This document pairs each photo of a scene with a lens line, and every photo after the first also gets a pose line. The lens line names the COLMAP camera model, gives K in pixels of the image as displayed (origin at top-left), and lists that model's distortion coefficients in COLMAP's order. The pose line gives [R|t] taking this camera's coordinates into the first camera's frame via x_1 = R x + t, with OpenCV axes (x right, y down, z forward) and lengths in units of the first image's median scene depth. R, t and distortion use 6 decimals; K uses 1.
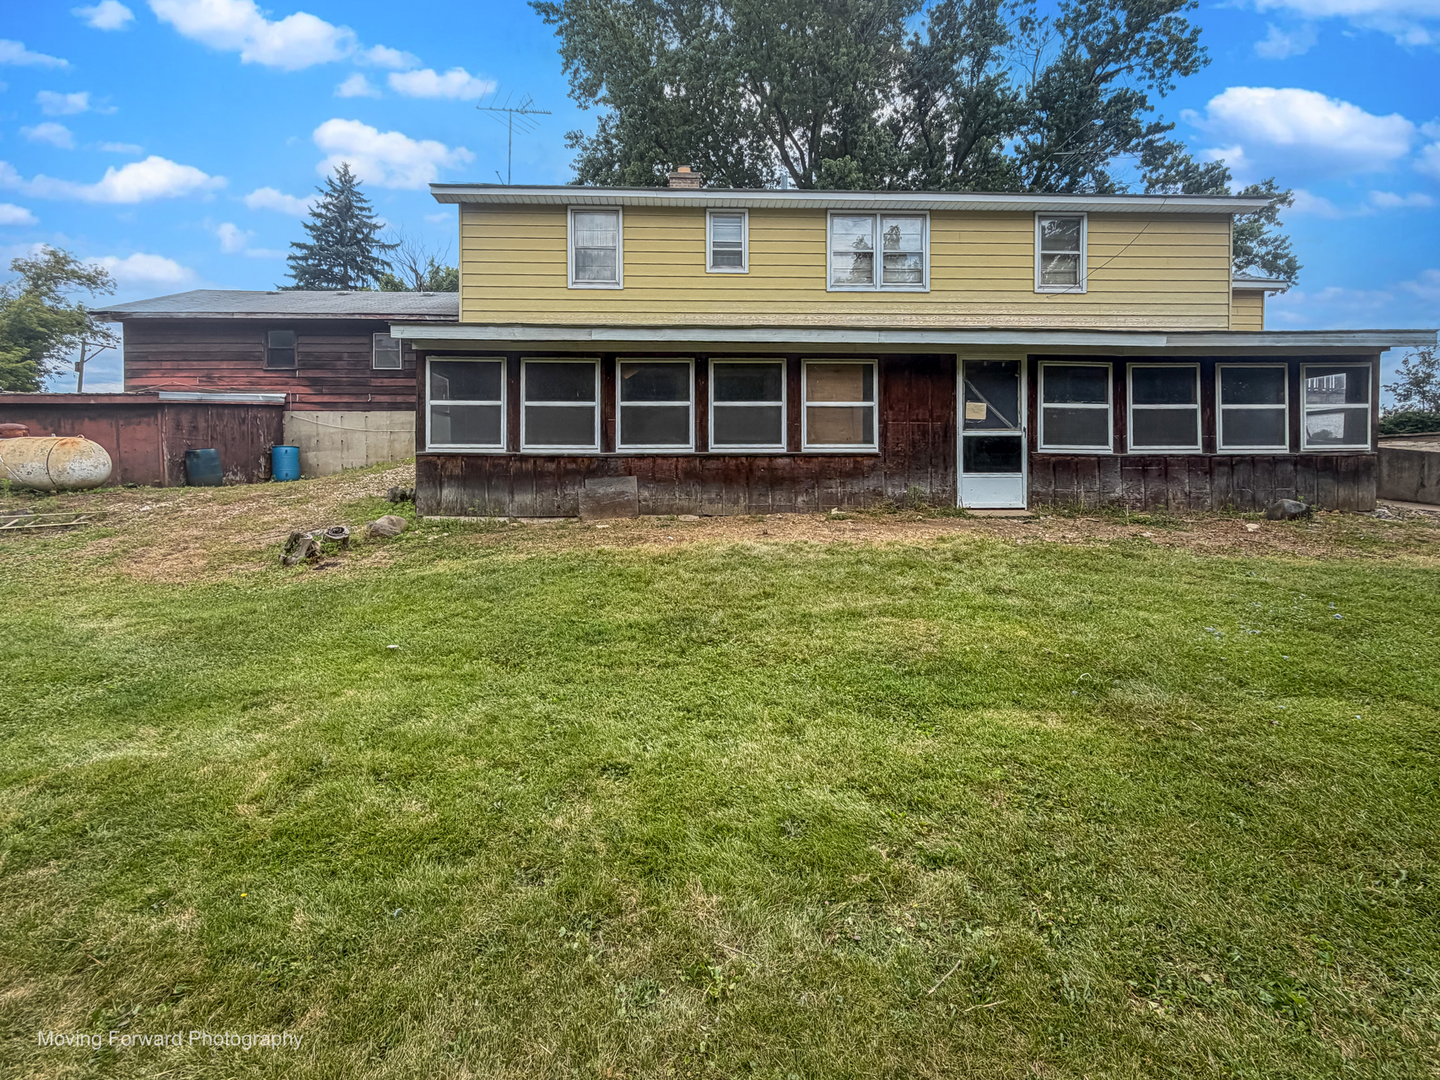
lens RADIAL K [[648.3, 0, 706.5], [0, 648.3, 497.7], [0, 0, 1]] dist [-0.001961, 0.000033]
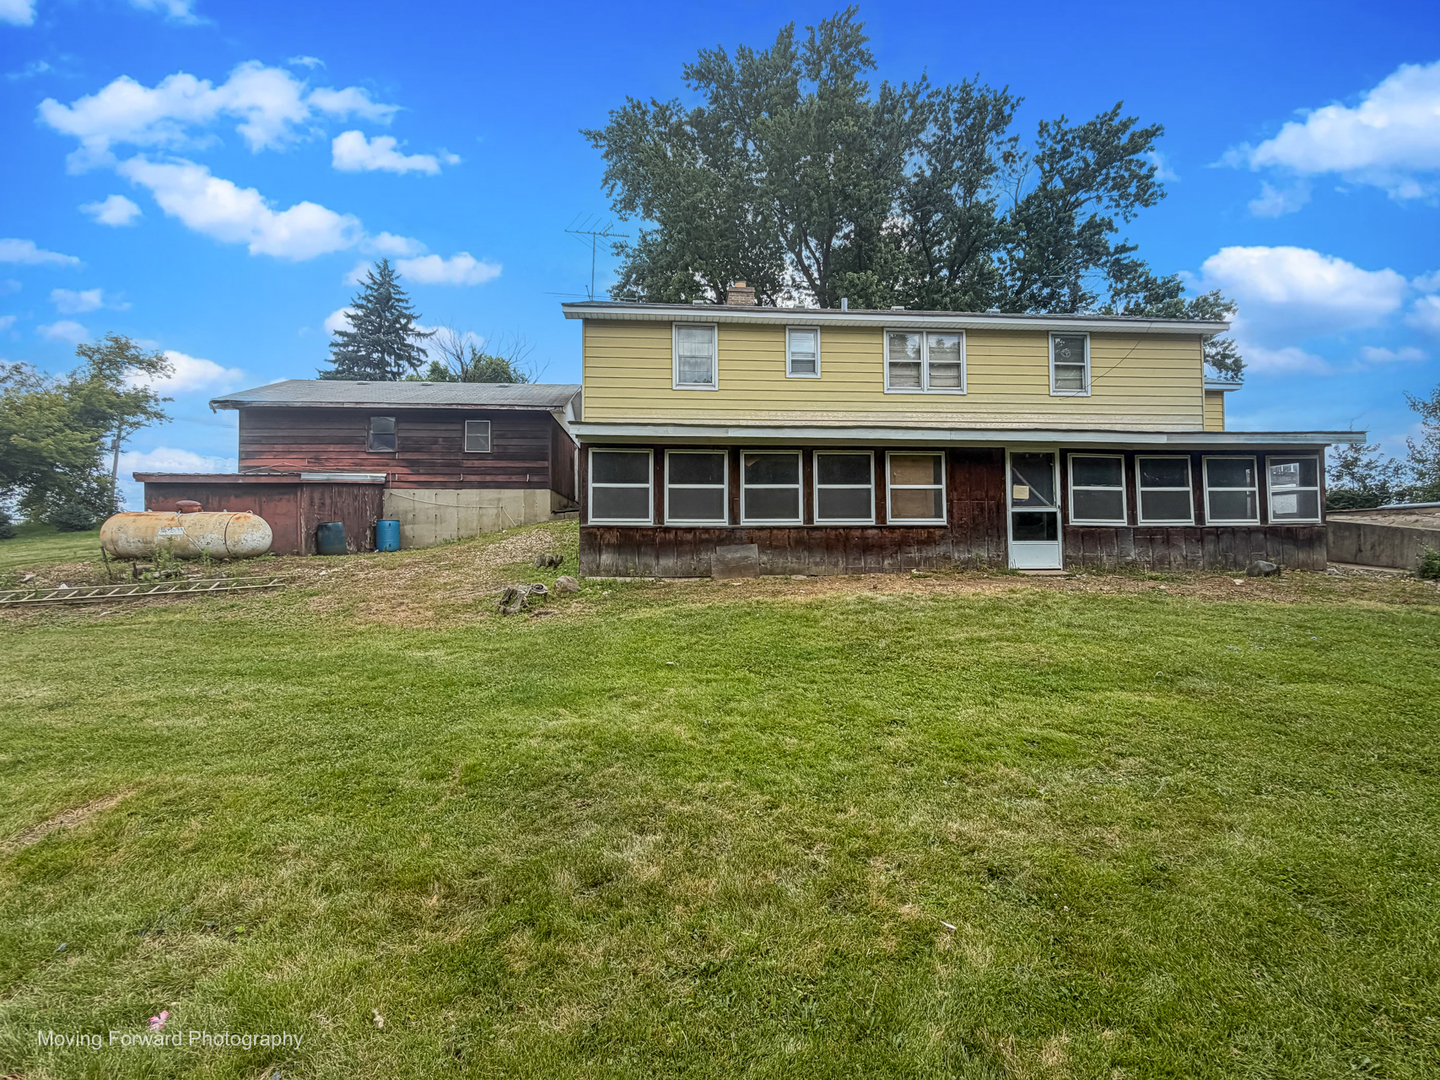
lens RADIAL K [[621.2, 0, 720.0], [0, 621.2, 540.0], [0, 0, 1]] dist [-0.001044, -0.000223]
pose [[0.999148, -0.001837, 0.041233, -0.173714], [0.003758, 0.998908, -0.046569, 0.010864], [-0.041103, 0.046684, 0.998064, -0.143892]]
